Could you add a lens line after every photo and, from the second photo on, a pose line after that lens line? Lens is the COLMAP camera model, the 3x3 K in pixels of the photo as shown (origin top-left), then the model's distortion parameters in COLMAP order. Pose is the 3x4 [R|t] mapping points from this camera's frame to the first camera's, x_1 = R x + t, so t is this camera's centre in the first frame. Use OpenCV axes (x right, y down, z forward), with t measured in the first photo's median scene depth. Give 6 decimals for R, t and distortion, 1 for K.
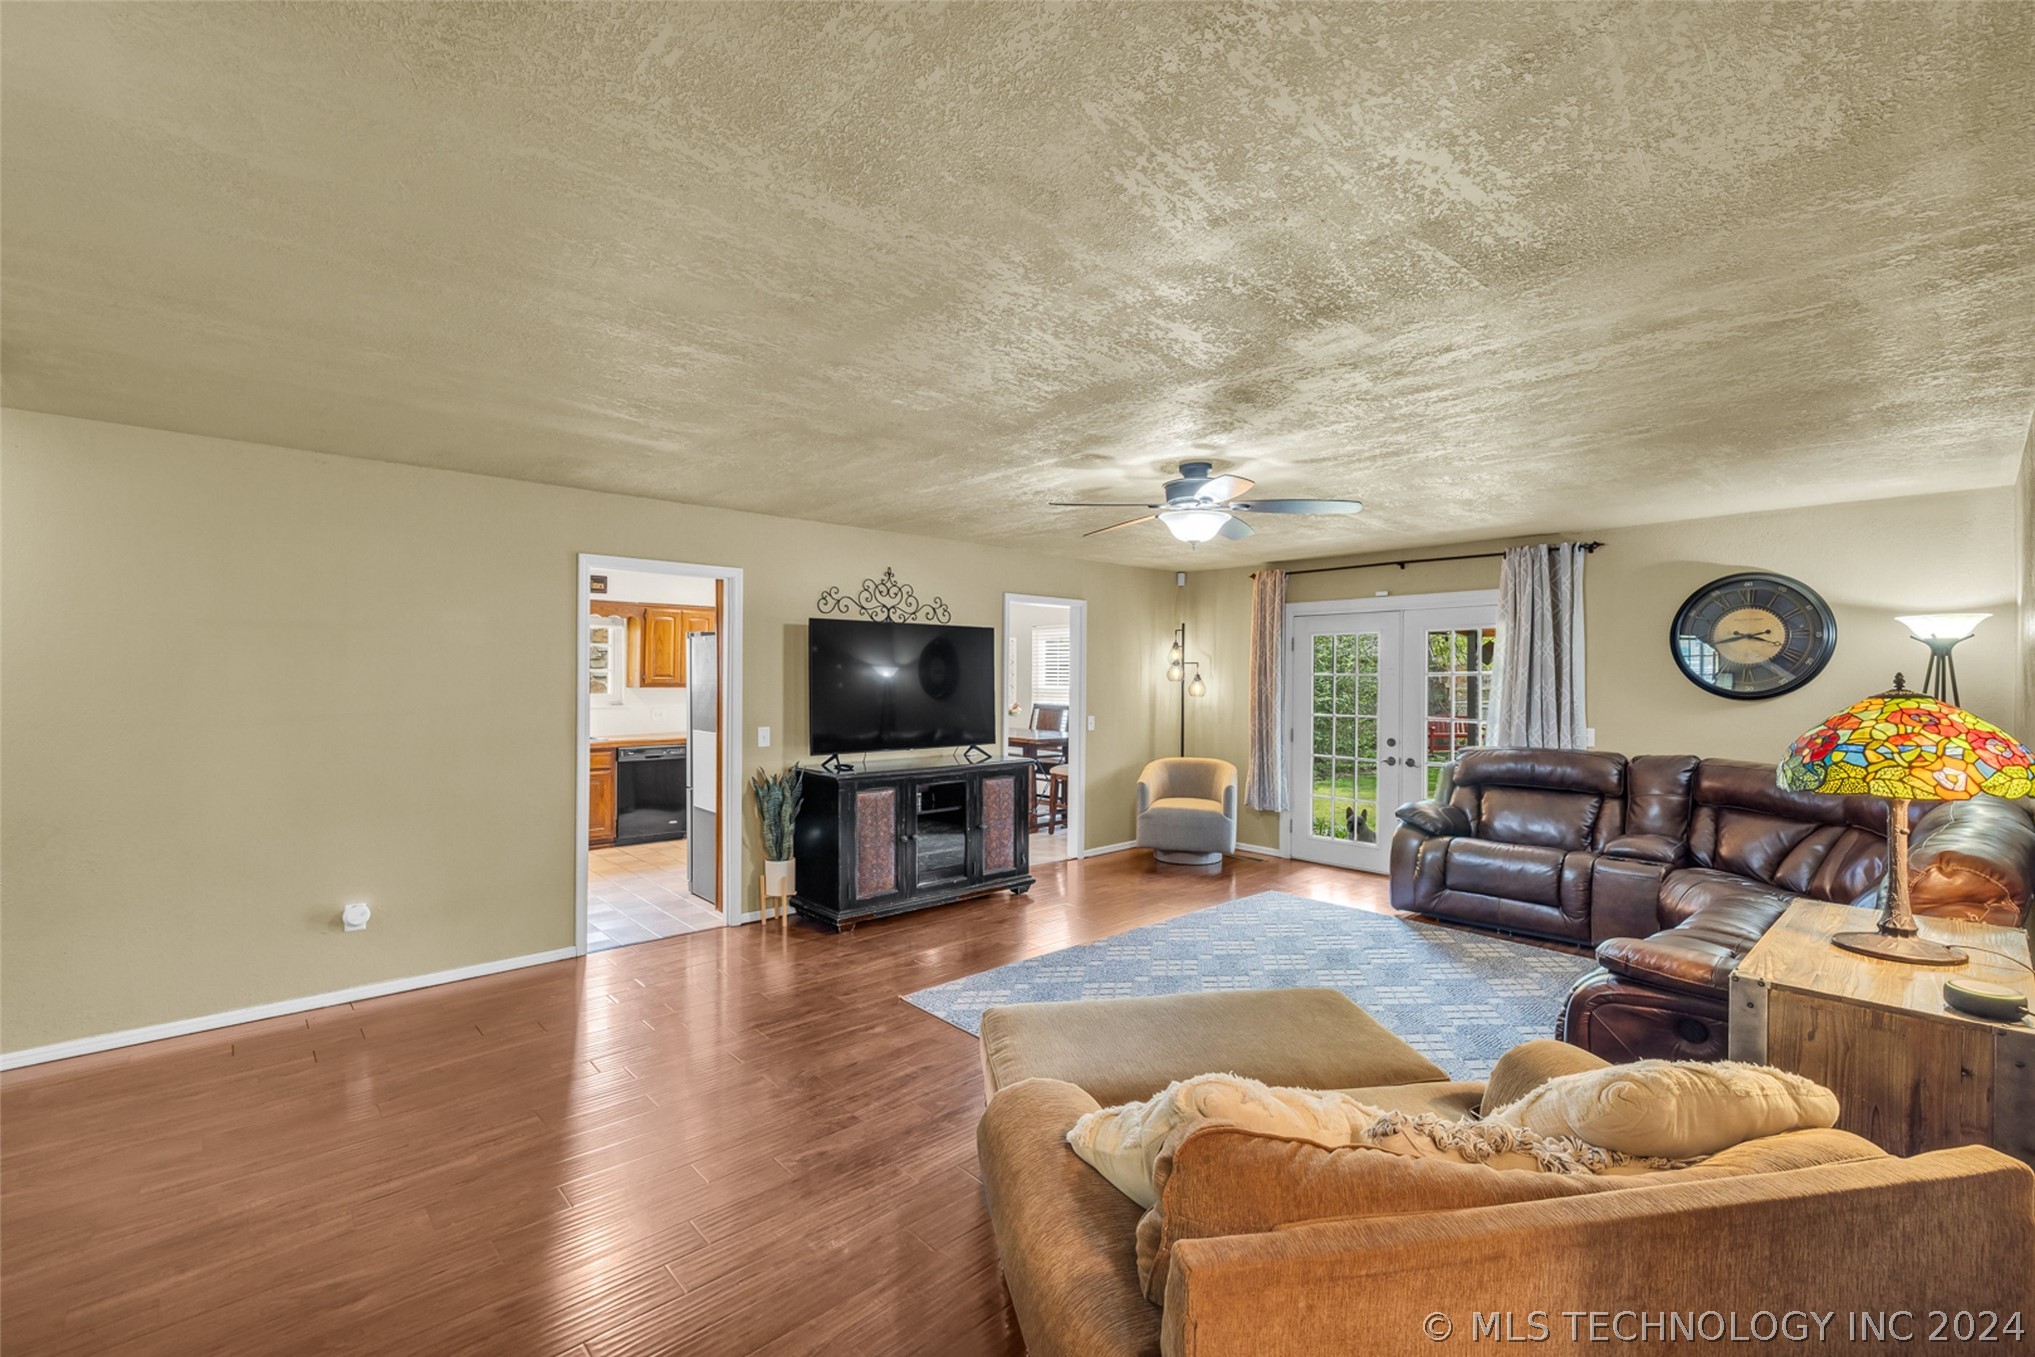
lens RADIAL K [[864.5, 0, 1020.5], [0, 864.5, 687.1], [0, 0, 1]] dist [0.001941, 0.000604]
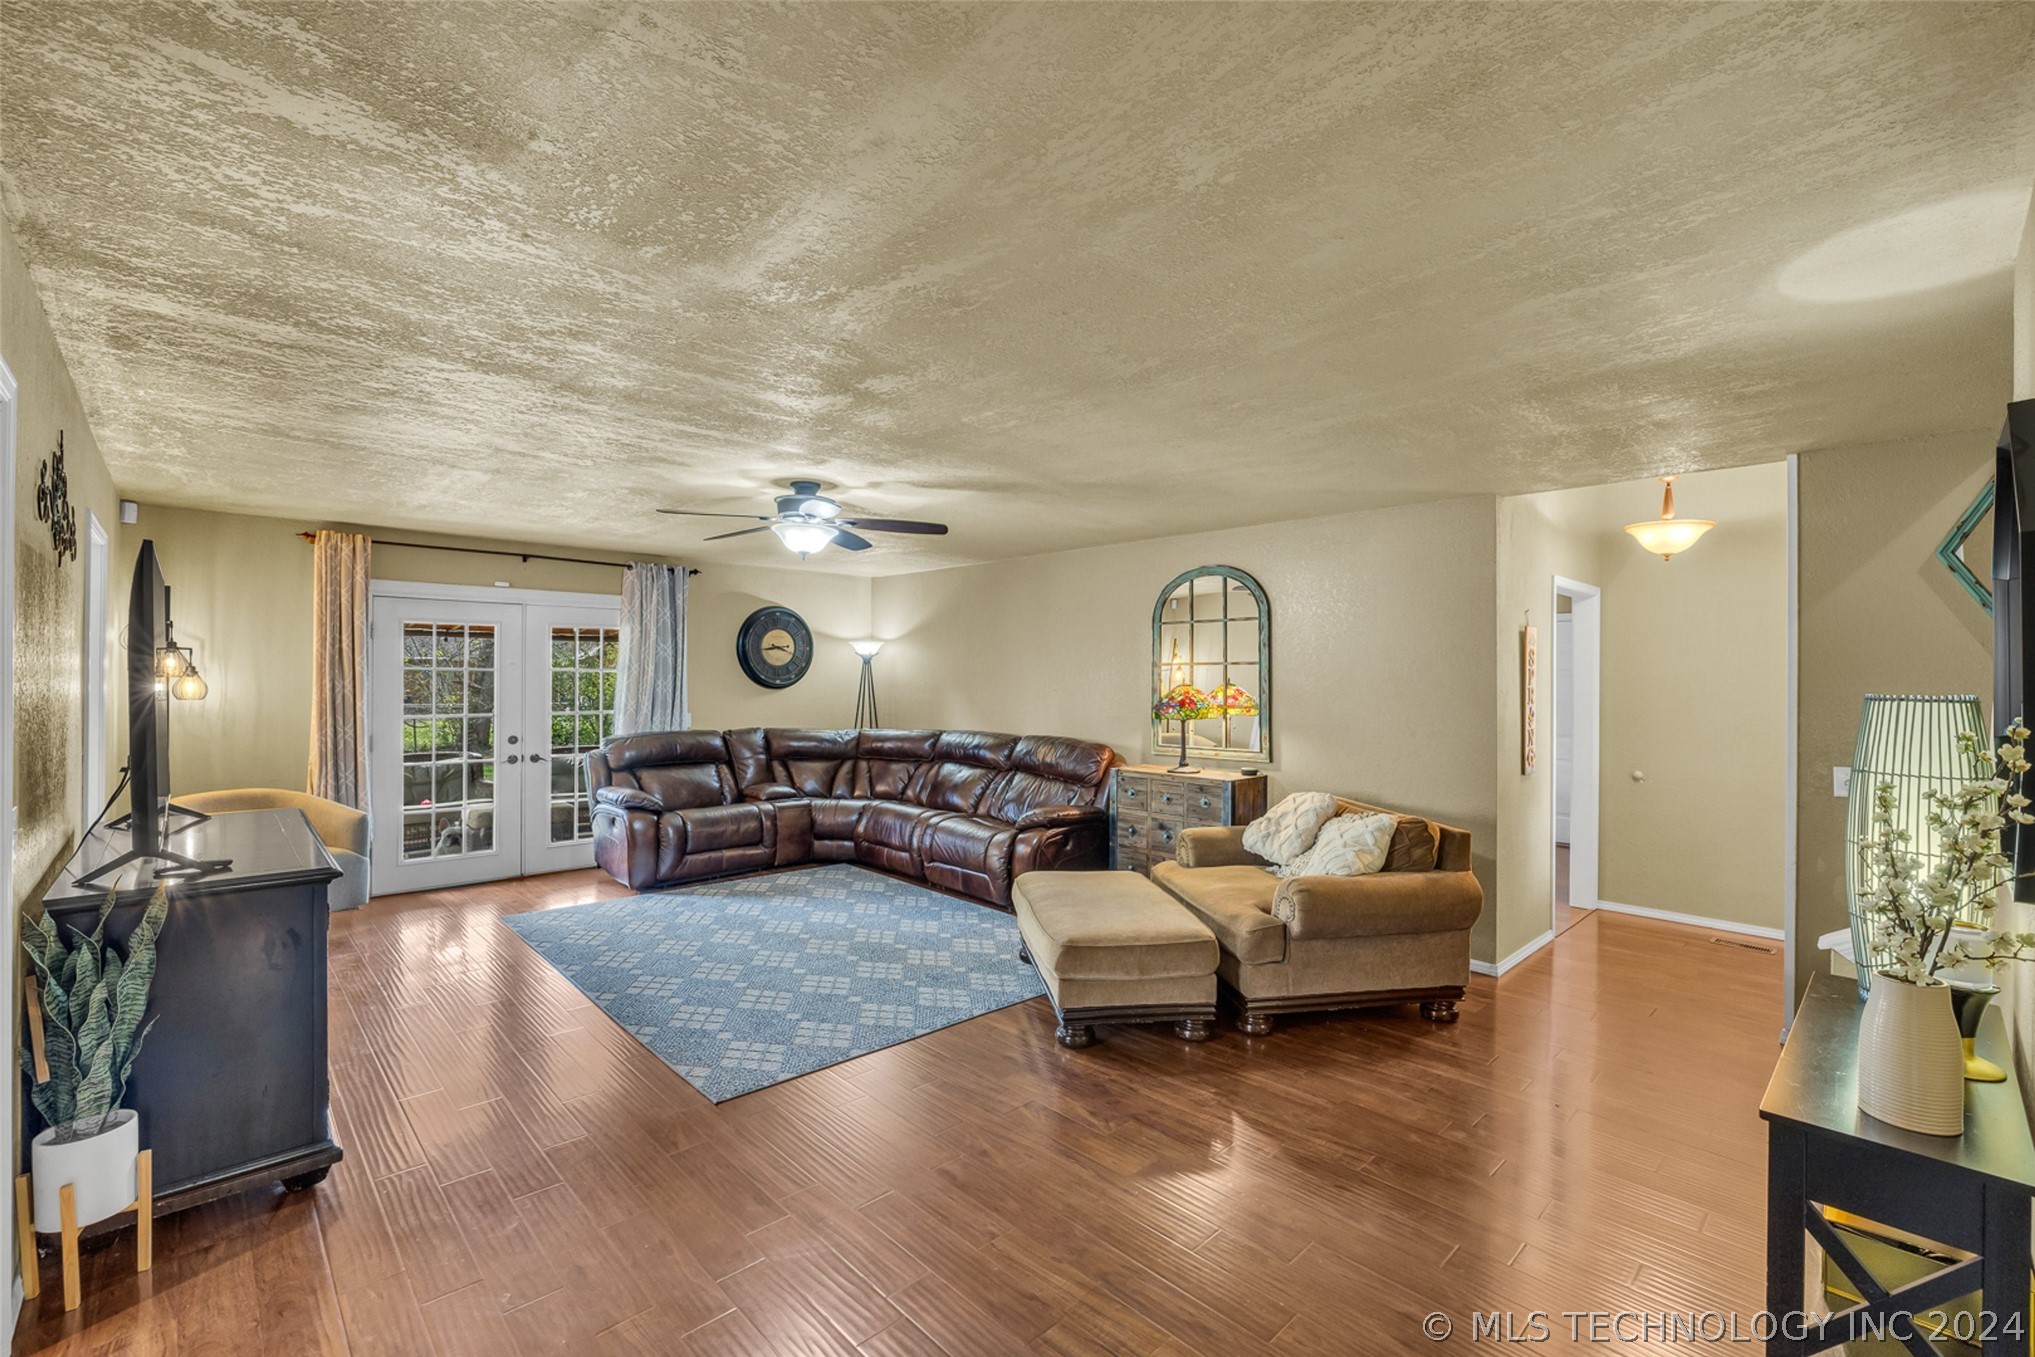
lens RADIAL K [[864.5, 0, 1017.3], [0, 864.5, 677.9], [0, 0, 1]] dist [0.001941, 0.000604]
pose [[-0.017120, -0.005995, 0.999835, -0.638925], [0.002380, 0.999979, 0.006036, -0.011293], [-0.999851, 0.002483, -0.017106, 0.534732]]
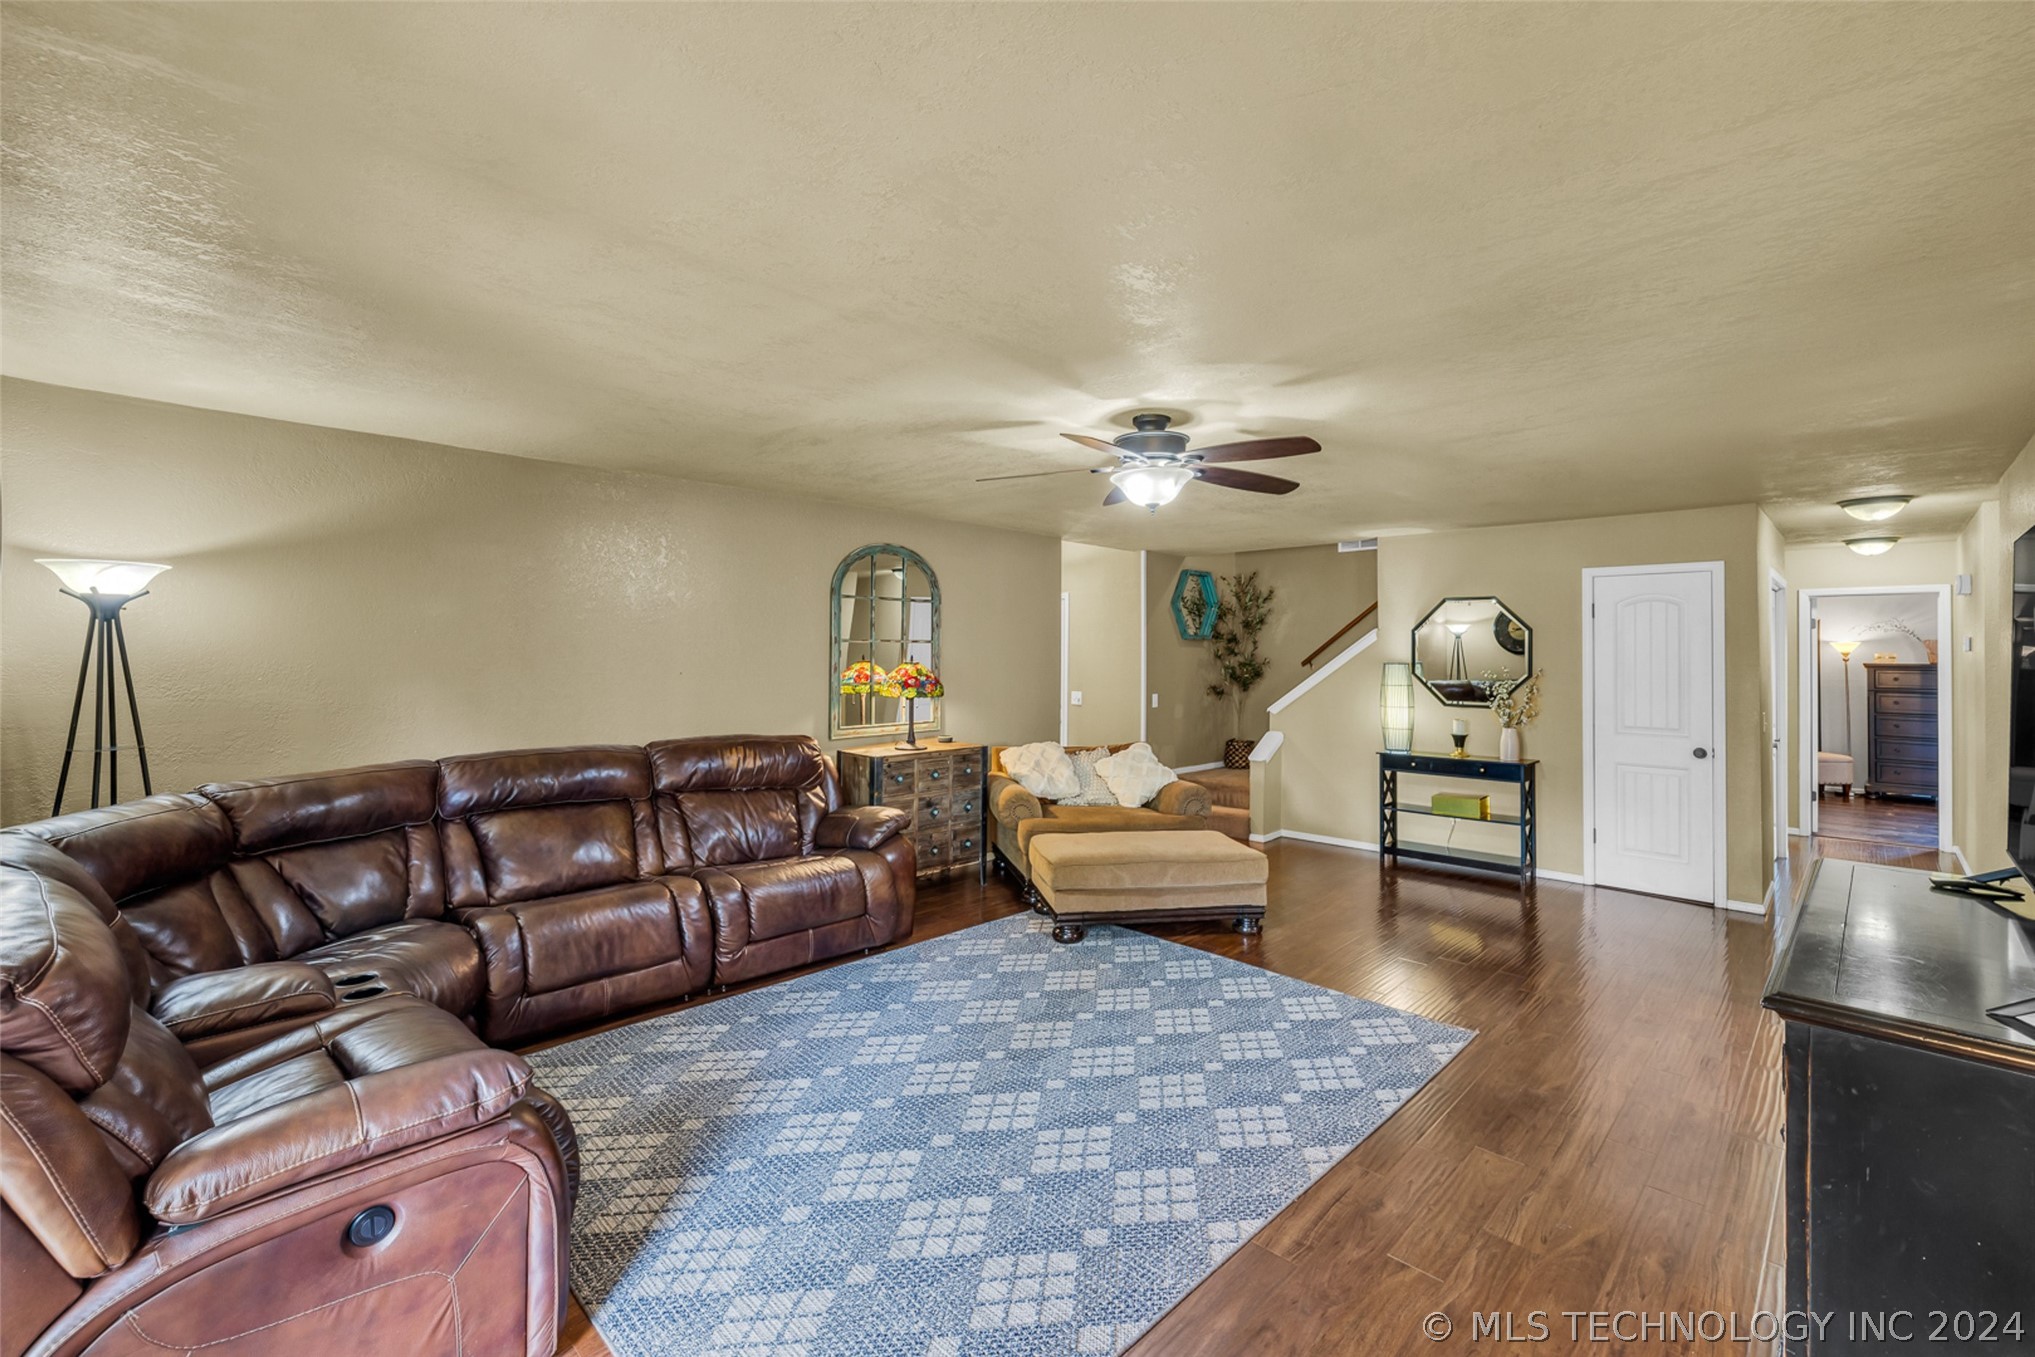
lens RADIAL K [[864.5, 0, 1003.6], [0, 864.5, 646.3], [0, 0, 1]] dist [0.001941, 0.000604]
pose [[-0.999023, -0.013352, -0.042135, 0.272134], [-0.013378, 0.999910, 0.000316, -0.018224], [0.042127, 0.000879, -0.999112, 1.322300]]
